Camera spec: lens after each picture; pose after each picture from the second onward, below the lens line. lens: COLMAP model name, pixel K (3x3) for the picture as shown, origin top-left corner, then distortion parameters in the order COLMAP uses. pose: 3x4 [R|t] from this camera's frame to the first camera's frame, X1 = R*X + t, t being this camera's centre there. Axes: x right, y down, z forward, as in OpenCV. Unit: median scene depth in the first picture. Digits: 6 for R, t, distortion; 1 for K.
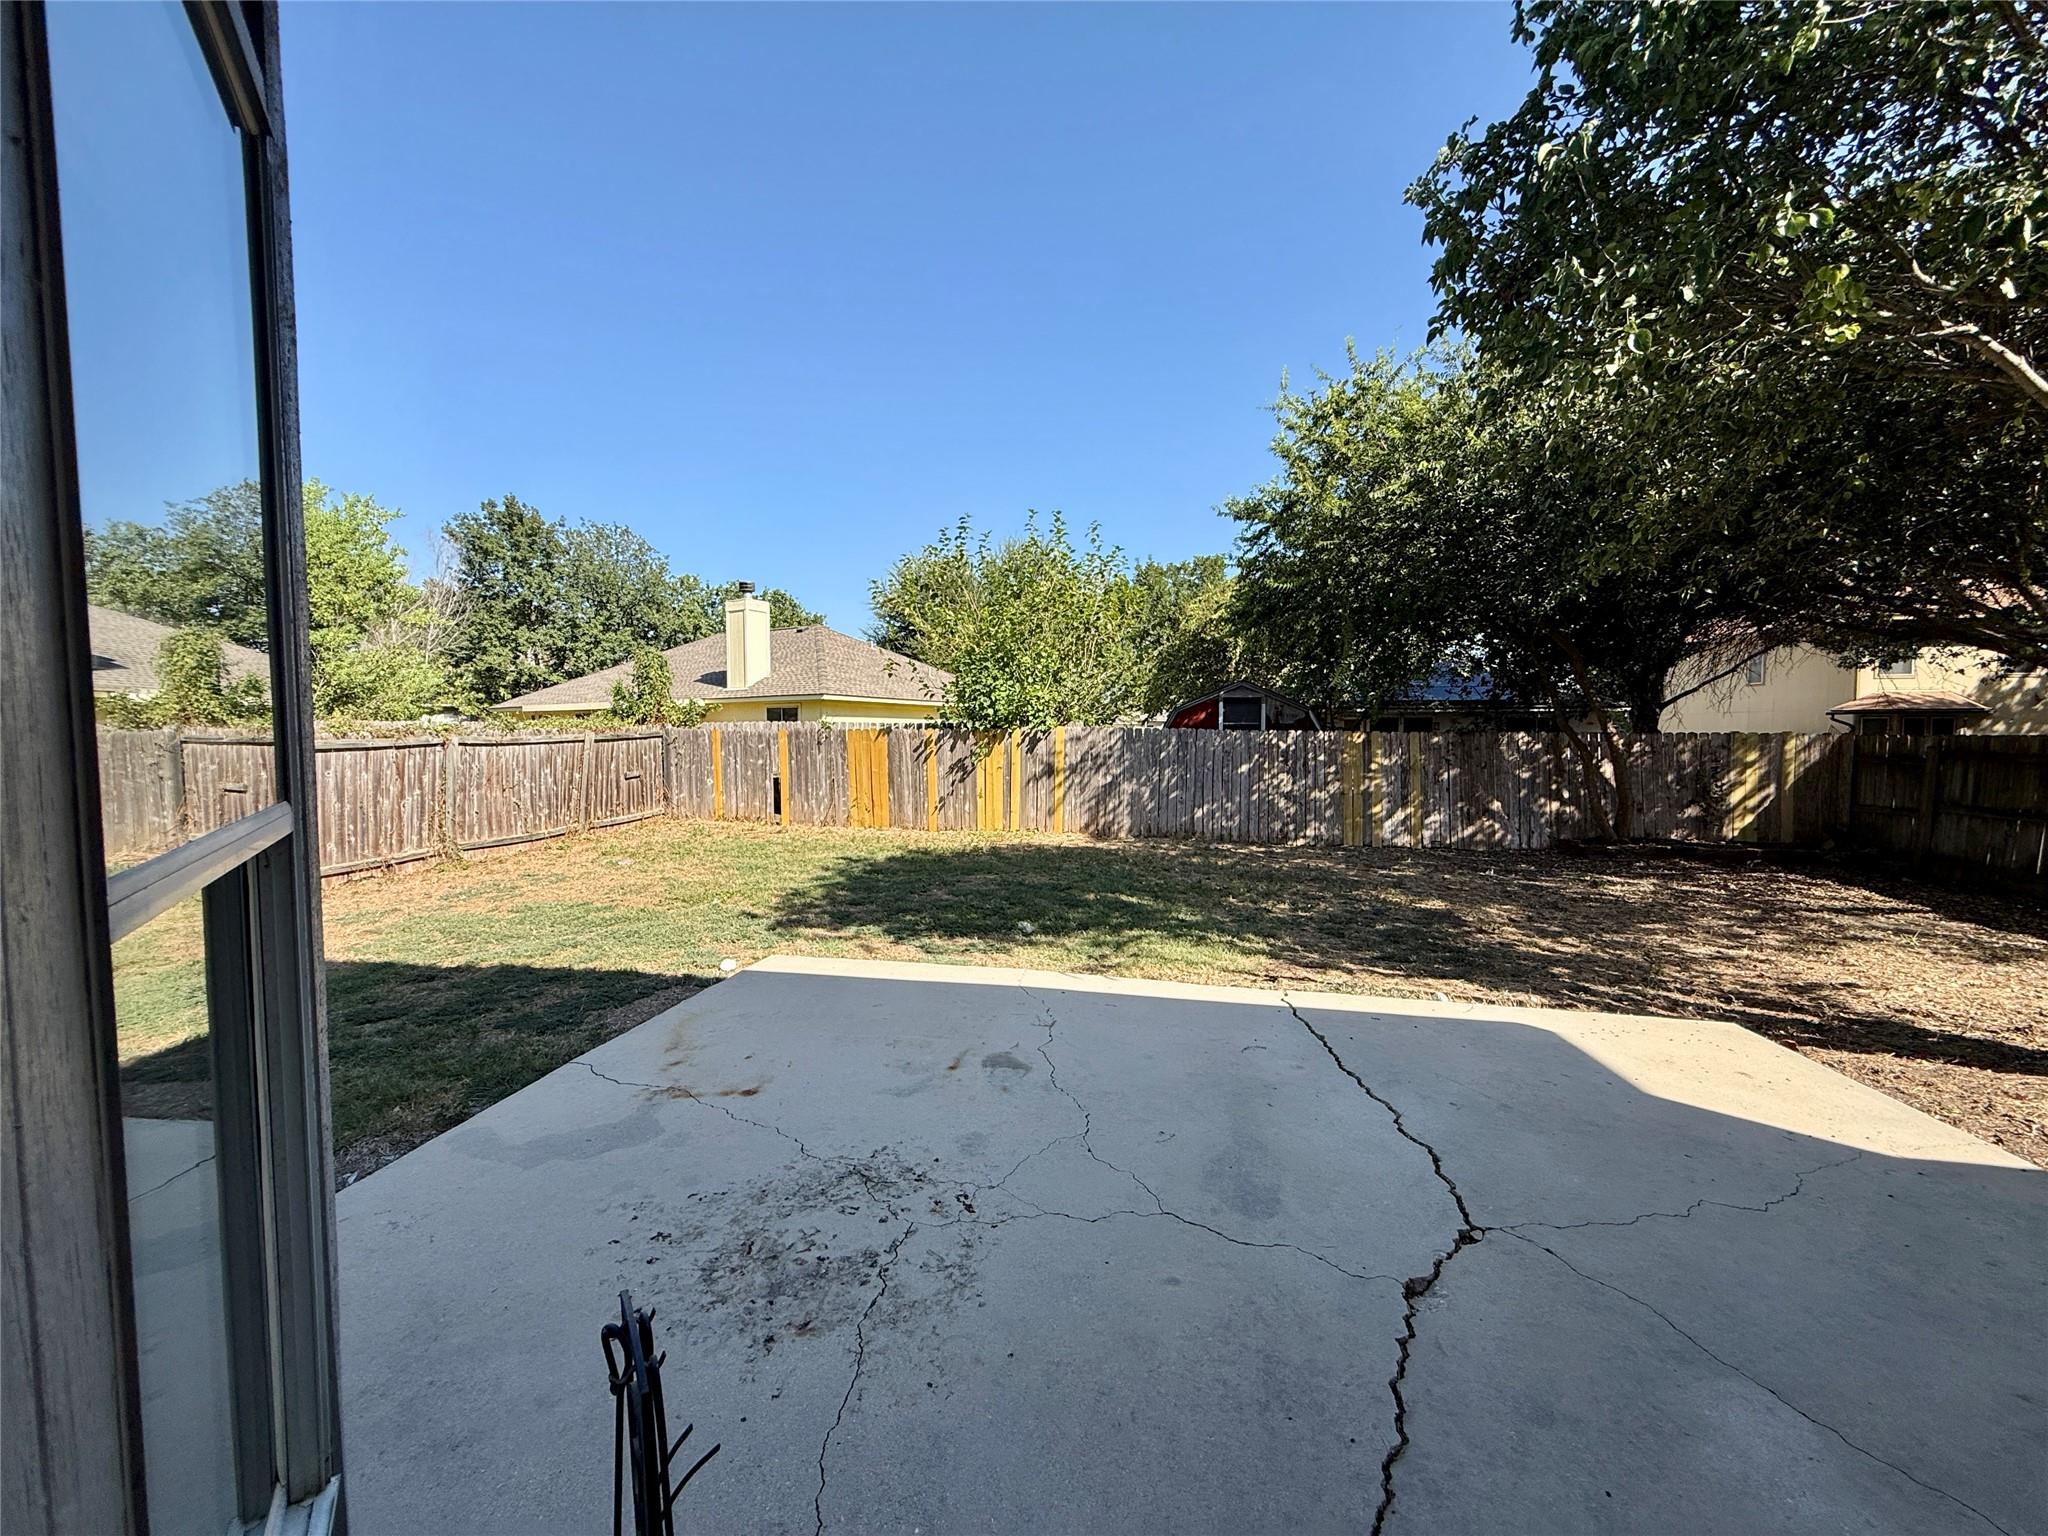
lens RADIAL K [[815.4, 0, 1020.5], [0, 815.4, 768.3], [0, 0, 1]] dist [-0.002459, 0.000434]
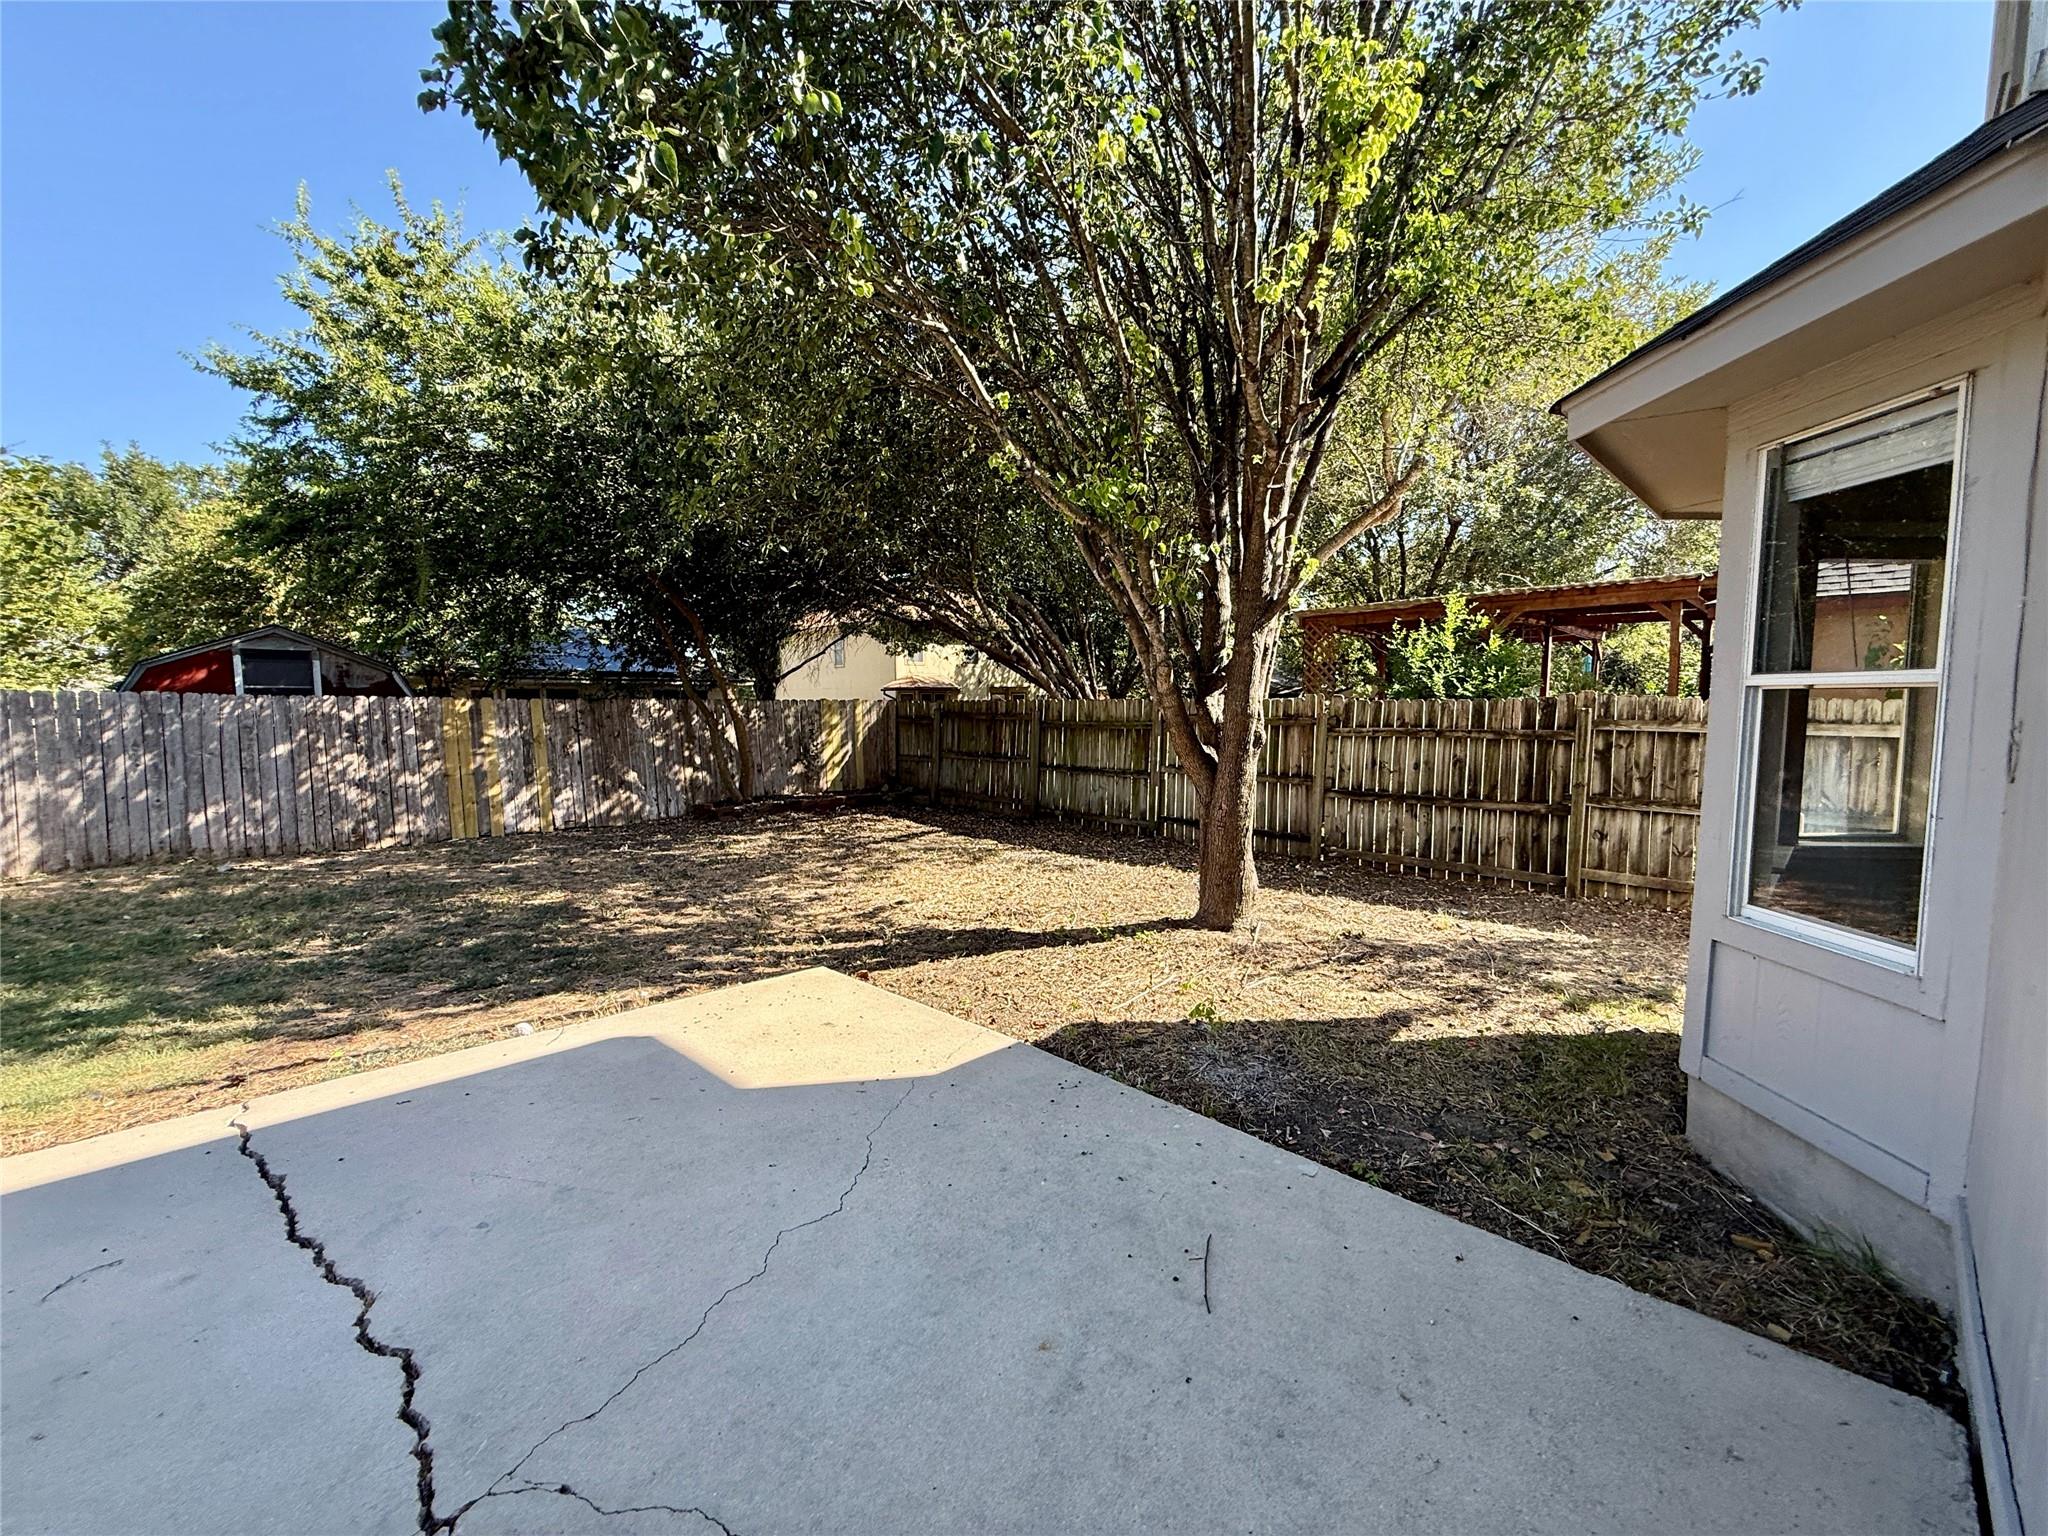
lens RADIAL K [[815.4, 0, 1025.3], [0, 815.4, 765.1], [0, 0, 1]] dist [-0.002459, 0.000434]
pose [[0.579808, -0.062263, 0.812371, 0.086027], [0.041927, 0.998035, 0.046569, 0.008586], [-0.813674, 0.007059, 0.581279, 0.080143]]
